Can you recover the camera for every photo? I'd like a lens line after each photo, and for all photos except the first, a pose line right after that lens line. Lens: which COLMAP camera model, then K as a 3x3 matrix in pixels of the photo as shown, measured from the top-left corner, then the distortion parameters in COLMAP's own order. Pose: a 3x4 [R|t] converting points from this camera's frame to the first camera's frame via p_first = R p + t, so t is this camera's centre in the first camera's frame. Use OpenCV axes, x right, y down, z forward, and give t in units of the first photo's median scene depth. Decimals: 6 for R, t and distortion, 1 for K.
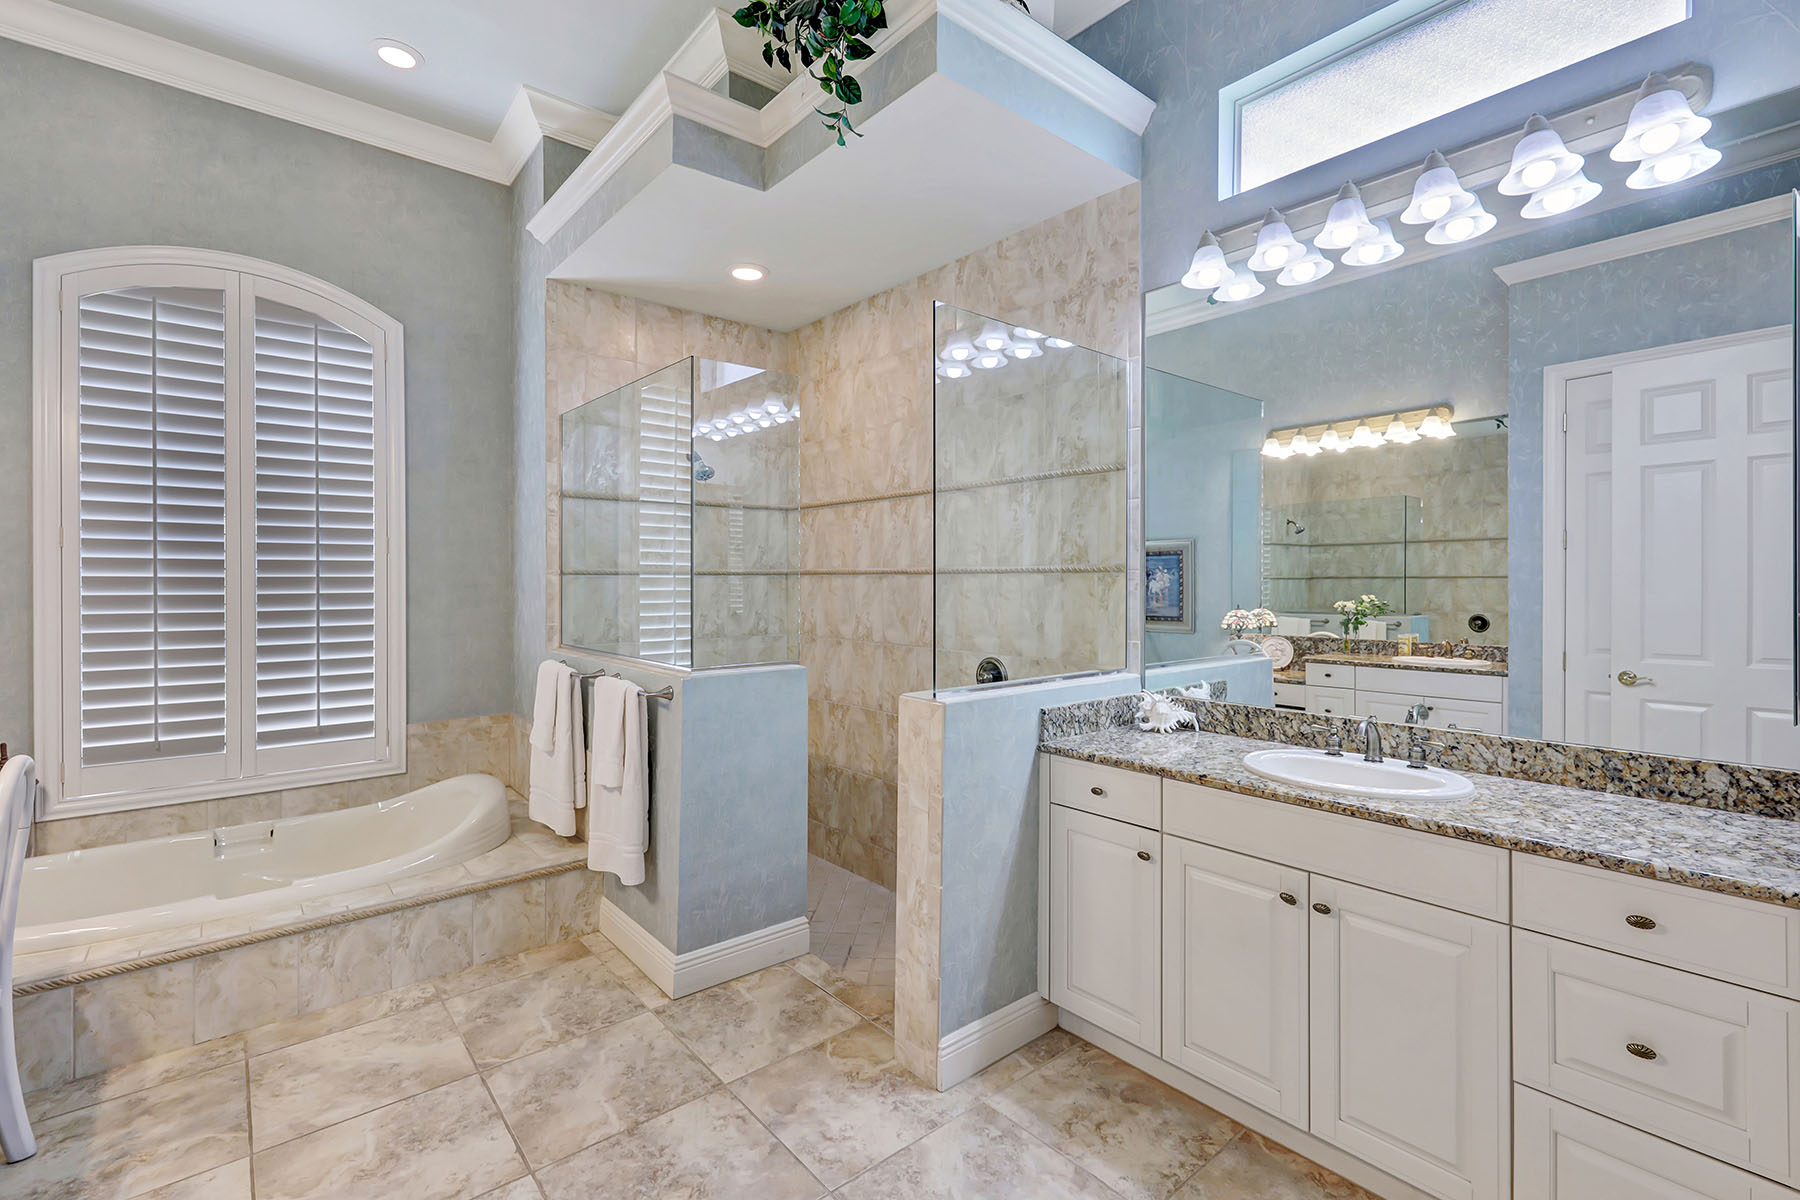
lens RADIAL K [[804.1, 0, 899.8], [0, 804.1, 584.8], [0, 0, 1]] dist [0.001052, -0.000045]
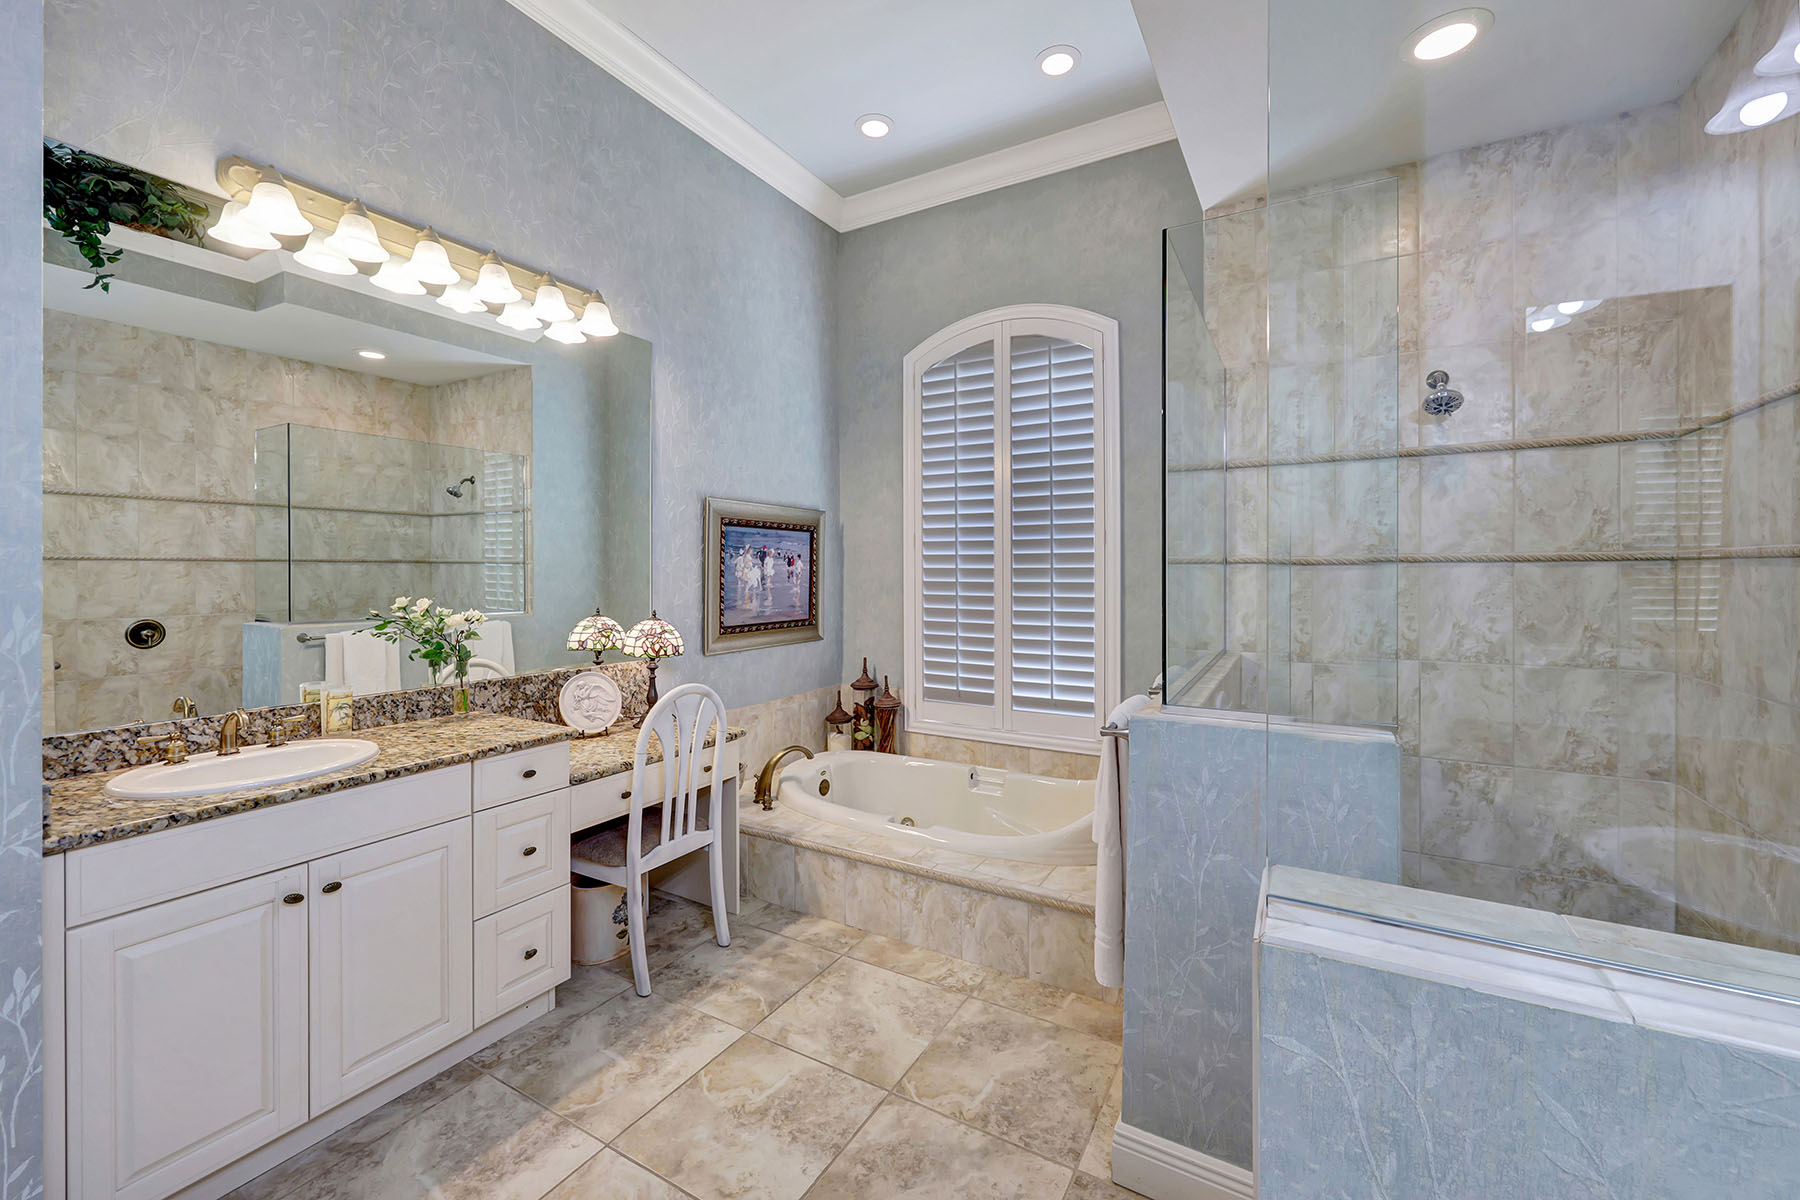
lens RADIAL K [[728.5, 0, 895.6], [0, 728.5, 577.8], [0, 0, 1]] dist [-0.000155, 0.000249]
pose [[0.333721, 0.008050, -0.942638, 0.227694], [-0.008937, 0.999946, 0.005376, 0.001104], [0.942630, 0.006631, 0.333775, 0.592762]]
